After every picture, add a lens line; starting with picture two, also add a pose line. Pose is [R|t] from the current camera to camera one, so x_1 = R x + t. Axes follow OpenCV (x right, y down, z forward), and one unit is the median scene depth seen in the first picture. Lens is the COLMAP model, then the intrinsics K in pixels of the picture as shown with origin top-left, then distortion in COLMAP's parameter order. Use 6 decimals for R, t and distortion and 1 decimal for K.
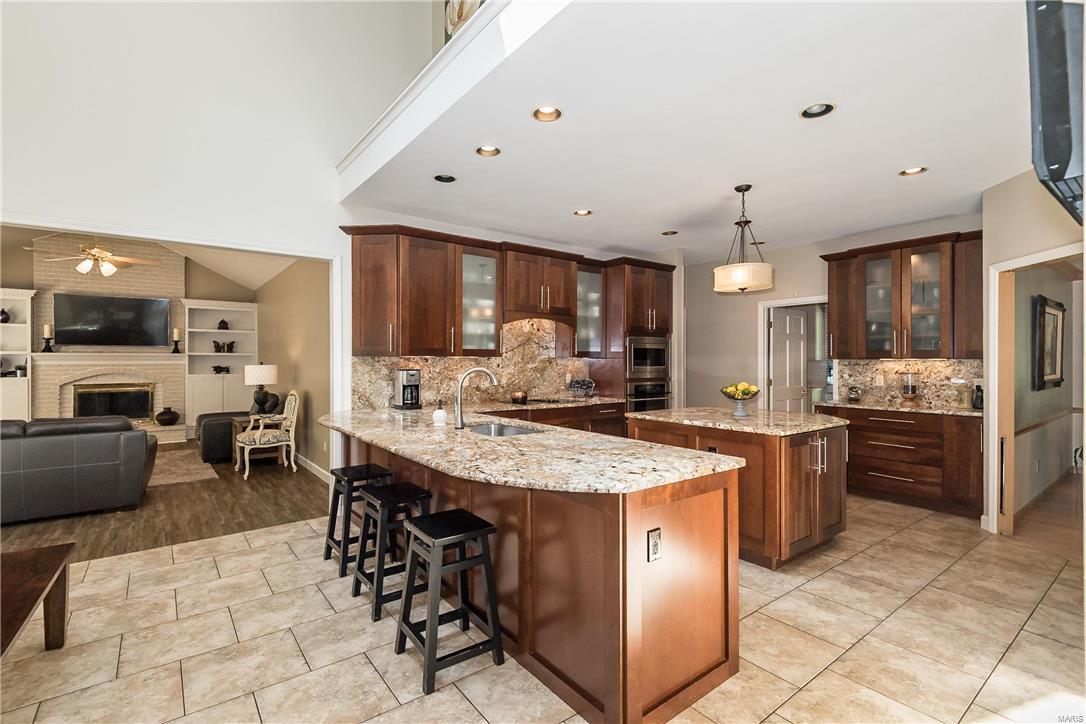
lens RADIAL K [[498.5, 0, 531.8], [0, 498.5, 361.5], [0, 0, 1]] dist [0.040557, -0.028404]
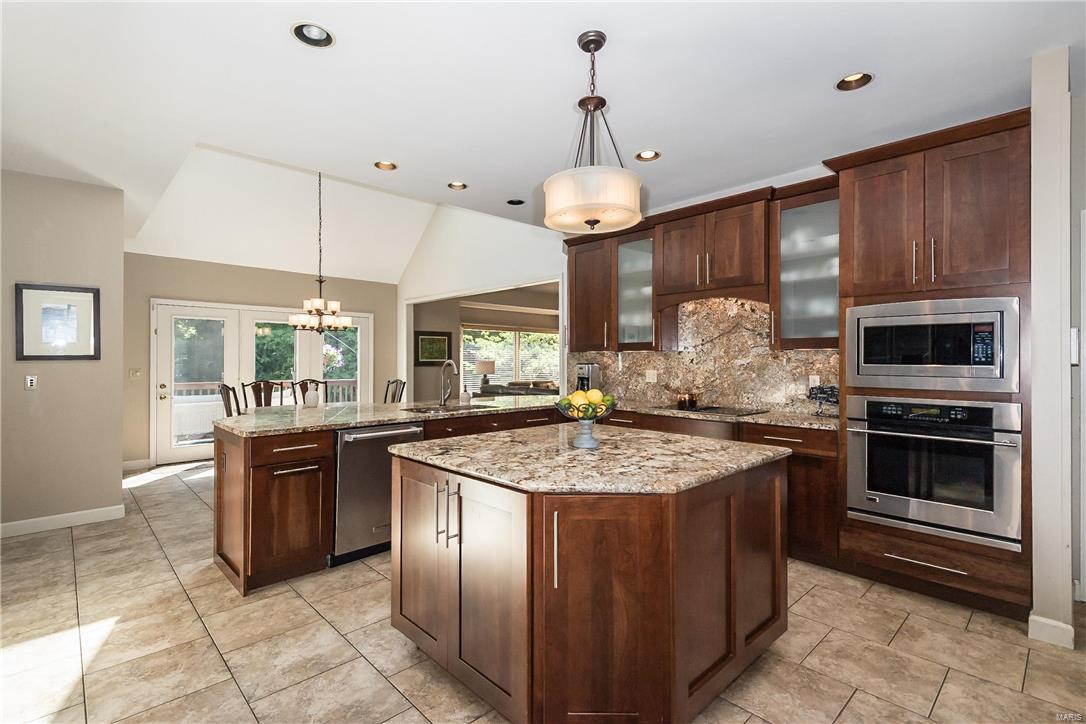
lens RADIAL K [[501.9, 0, 543.0], [0, 501.9, 362.0], [0, 0, 1]] dist [0.041415, -0.026101]
pose [[0.113878, 0.005522, -0.993479, 0.777954], [-0.000432, 0.999985, 0.005508, 0.005837], [0.993495, -0.000199, 0.113878, 0.705861]]
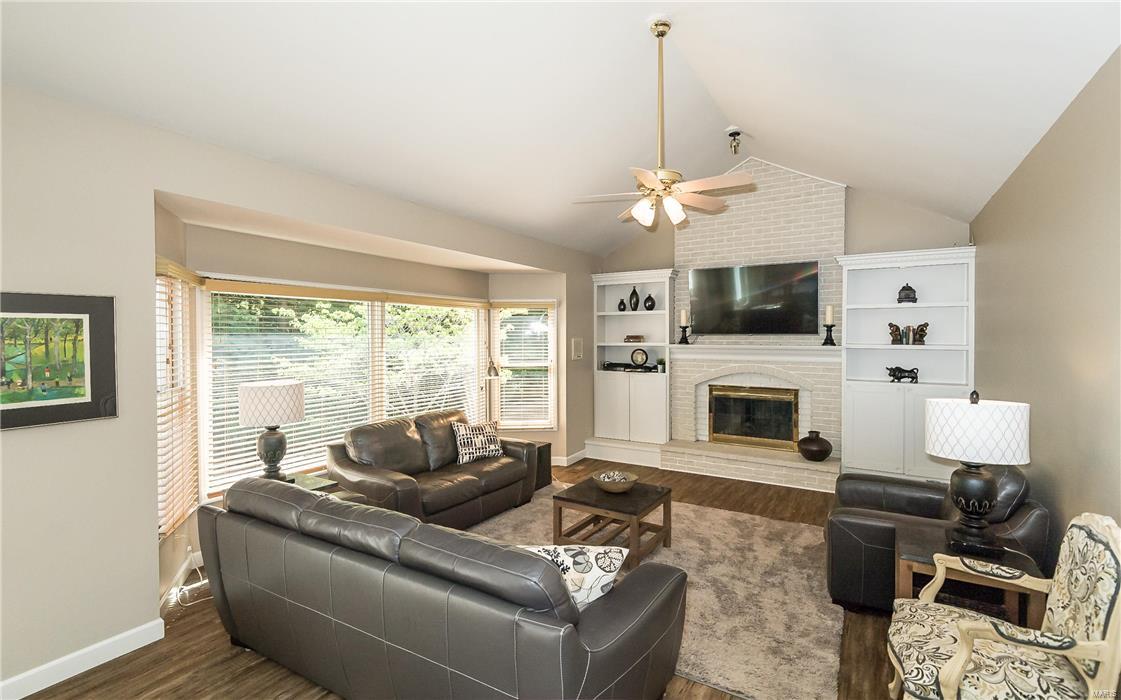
lens RADIAL K [[510.7, 0, 560.5], [0, 510.7, 350.0], [0, 0, 1]] dist [0.003611, 0.000324]
pose [[0.368417, 0.029142, -0.929204, -0.423388], [0.001553, 0.999488, 0.031962, -0.055292], [0.929659, -0.013218, 0.368183, 0.813429]]
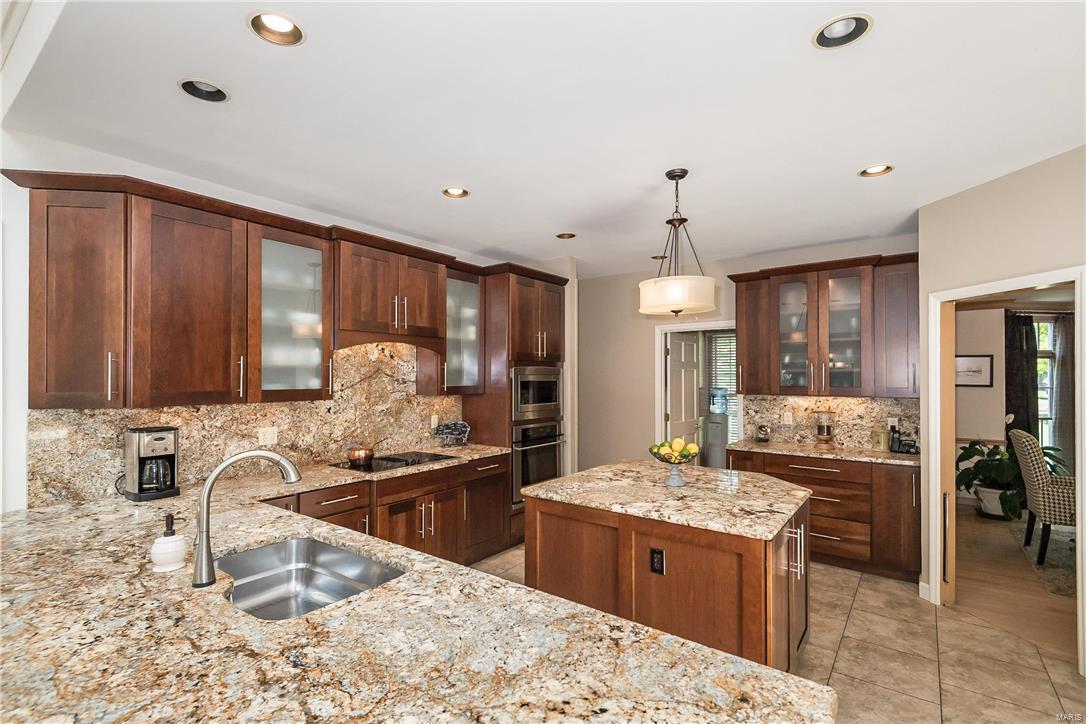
lens RADIAL K [[501.6, 0, 537.9], [0, 501.6, 372.3], [0, 0, 1]] dist [0.041349, -0.026504]
pose [[0.961163, 0.000114, 0.275981, 0.017544], [0.002038, 0.999970, -0.007510, -0.040128], [-0.275974, 0.007780, 0.961134, 0.279241]]
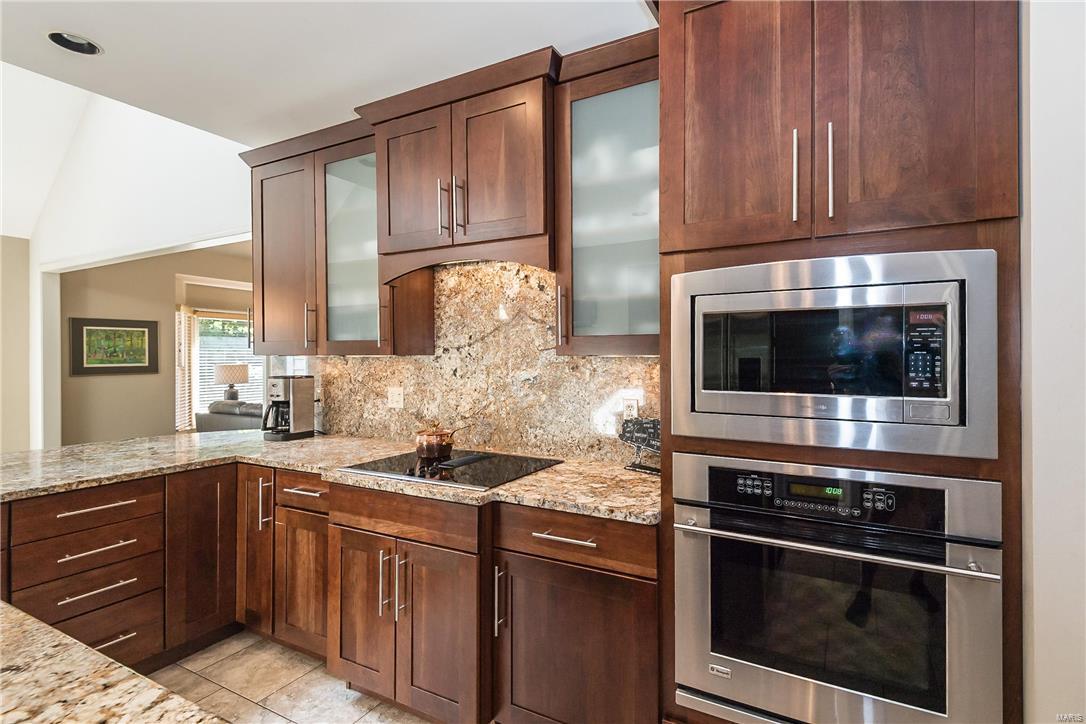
lens RADIAL K [[499.5, 0, 591.6], [0, 499.5, 358.6], [0, 0, 1]] dist [0.038001, -0.019468]
pose [[0.448131, 0.002982, -0.893963, 0.457806], [0.001766, 0.999990, 0.004222, -0.007534], [0.893966, -0.003471, 0.448121, 0.960772]]
